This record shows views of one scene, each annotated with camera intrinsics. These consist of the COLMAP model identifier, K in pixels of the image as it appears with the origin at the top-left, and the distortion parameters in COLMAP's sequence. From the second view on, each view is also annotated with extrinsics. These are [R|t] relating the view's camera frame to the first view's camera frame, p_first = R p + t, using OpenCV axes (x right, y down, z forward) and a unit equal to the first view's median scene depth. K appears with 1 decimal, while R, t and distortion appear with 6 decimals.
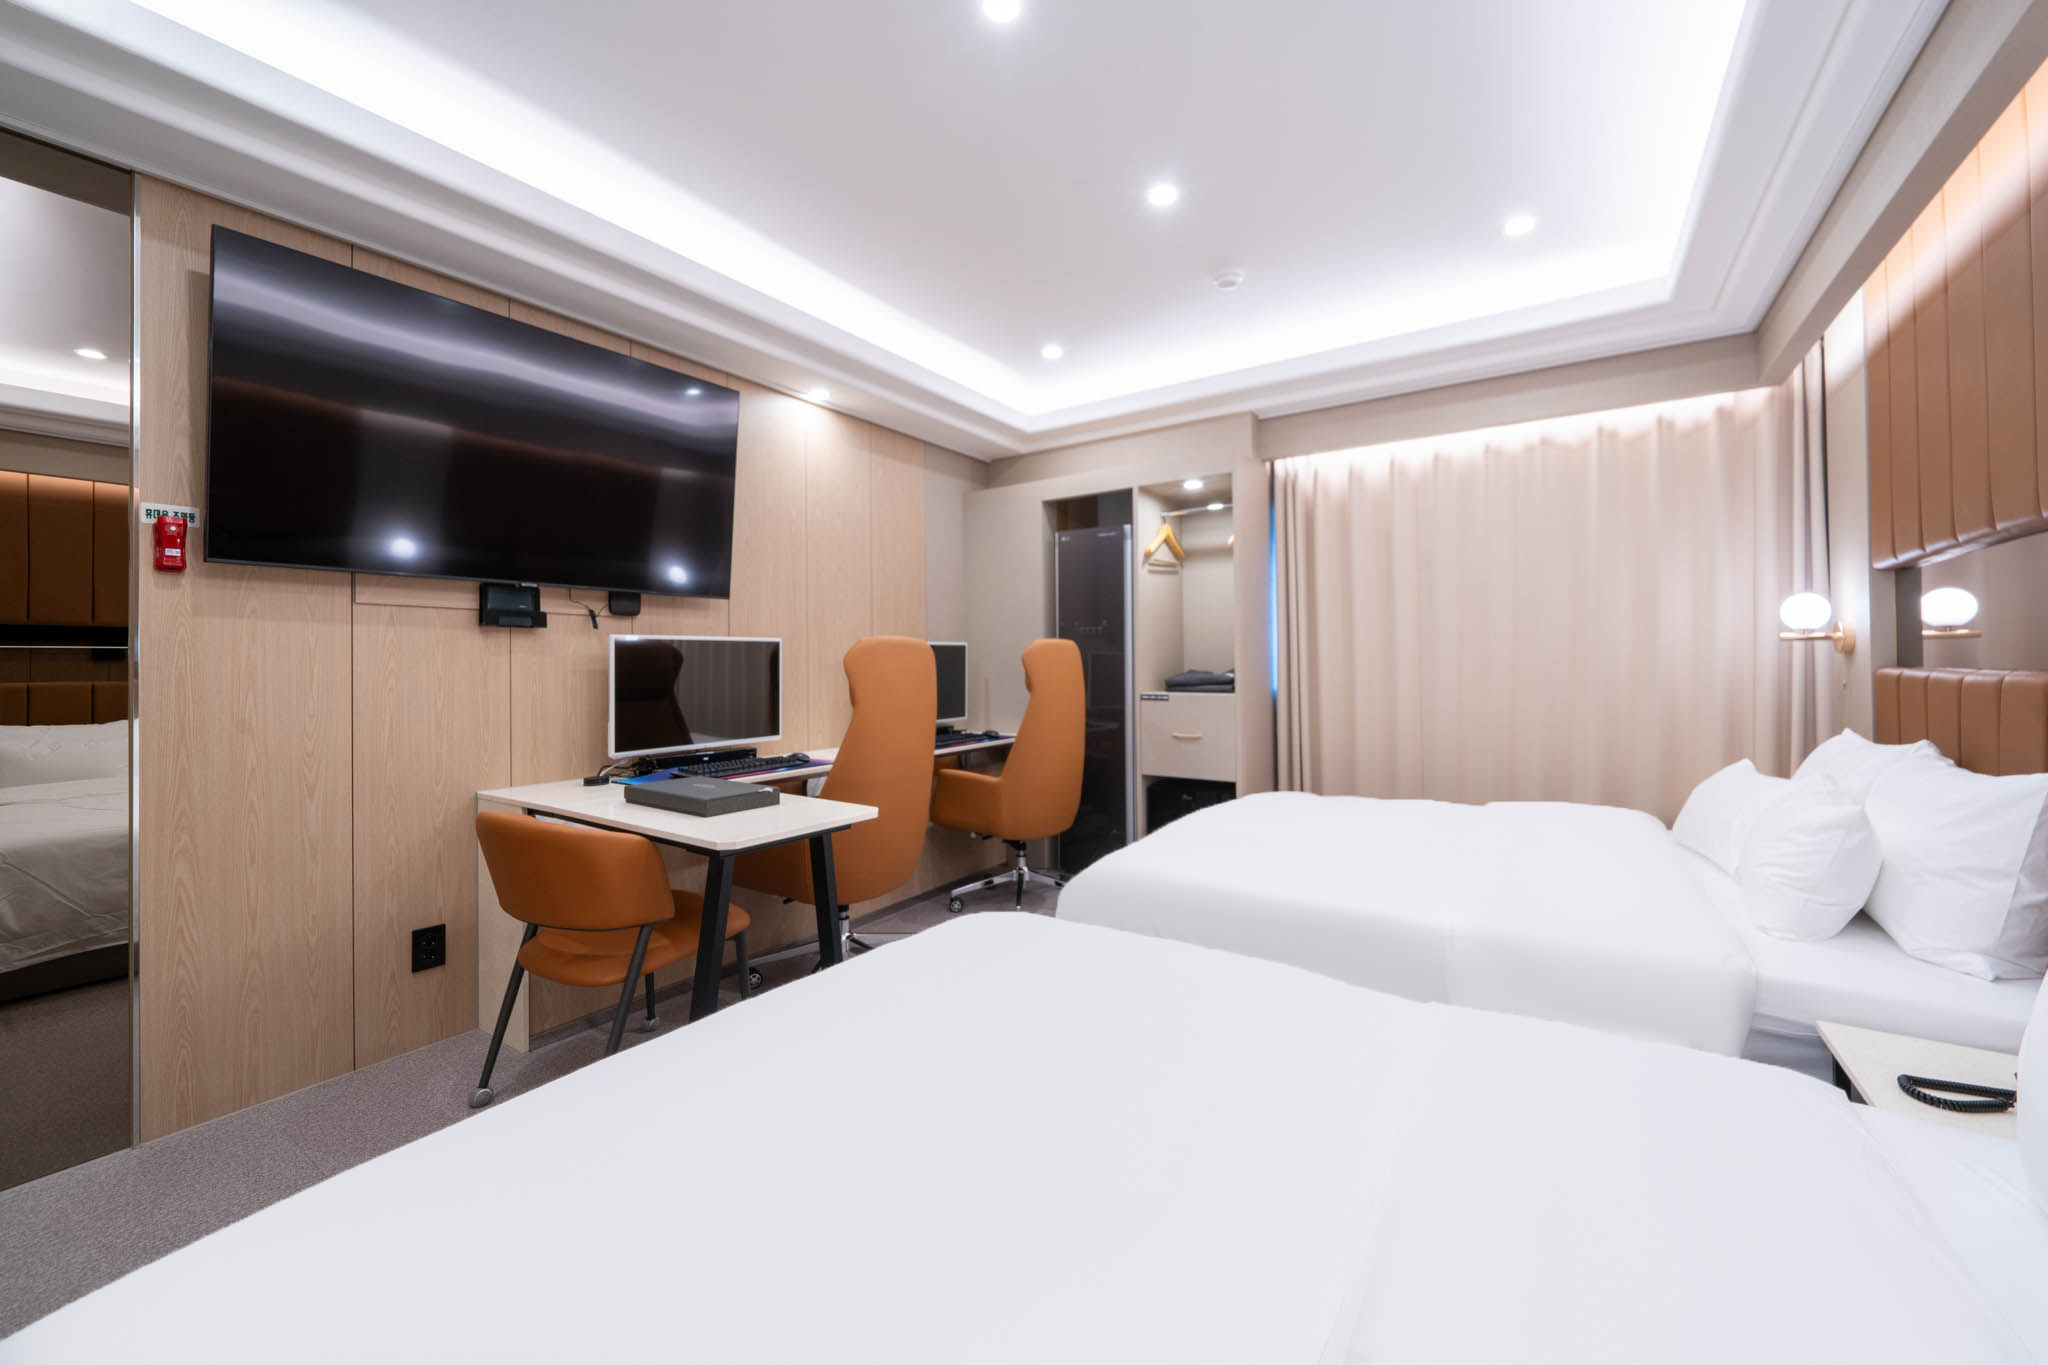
lens RADIAL K [[786.3, 0, 1052.1], [0, 786.3, 665.0], [0, 0, 1]] dist [0.000324, -0.000013]
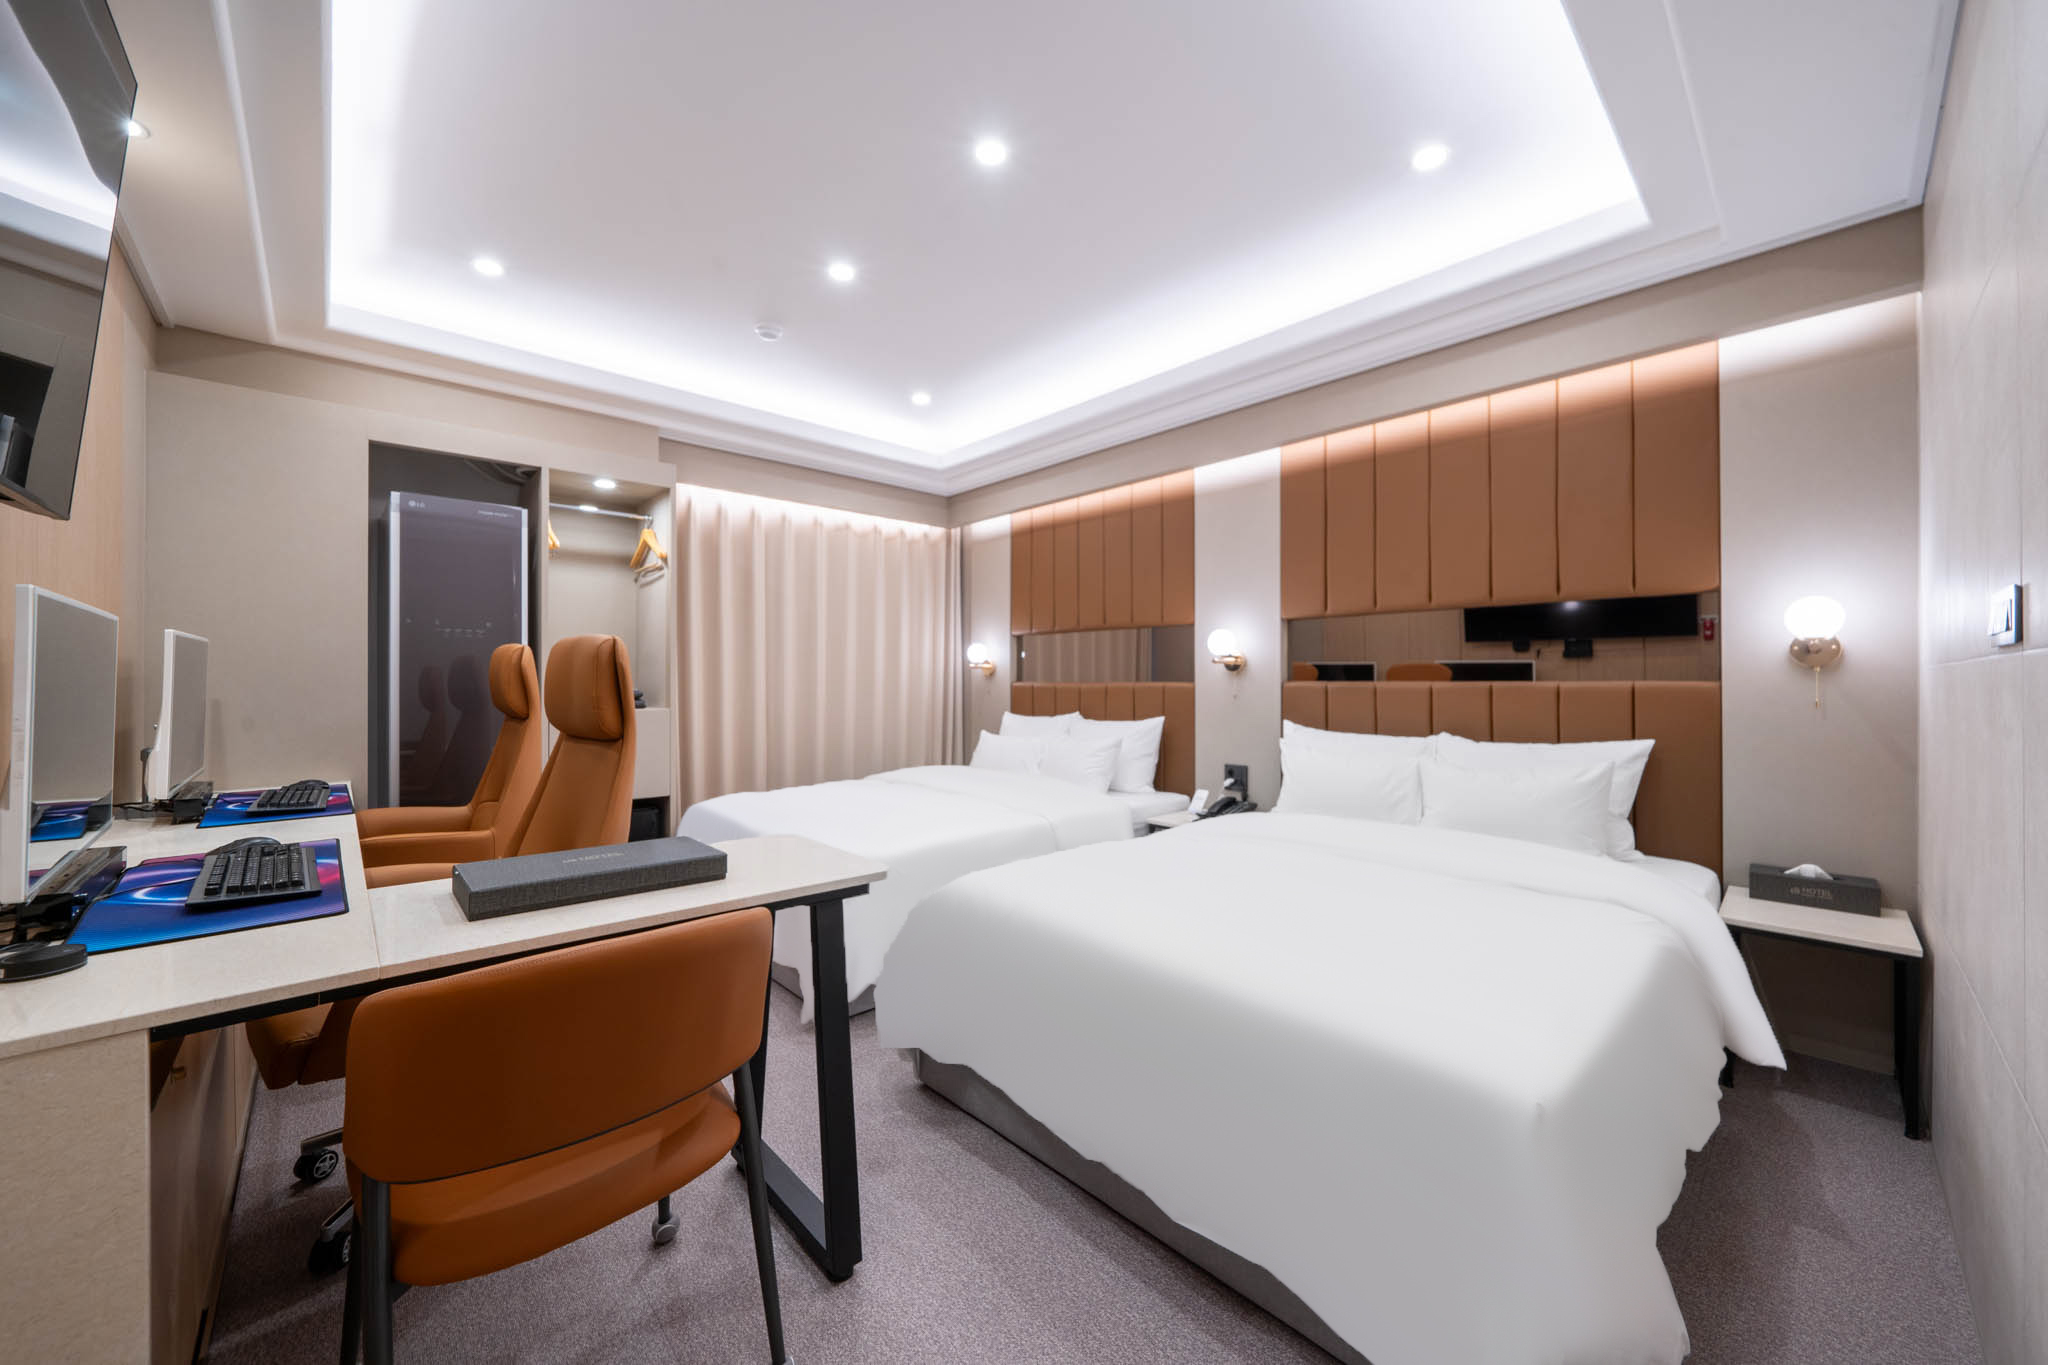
lens RADIAL K [[740.7, 0, 1024.0], [0, 740.7, 682.5], [0, 0, 1]] dist [0.000274, 0.000026]
pose [[0.244804, 0.002400, 0.969570, -0.155060], [0.001582, 0.999995, -0.002875, 0.002280], [-0.969571, 0.002238, 0.244799, 0.087457]]
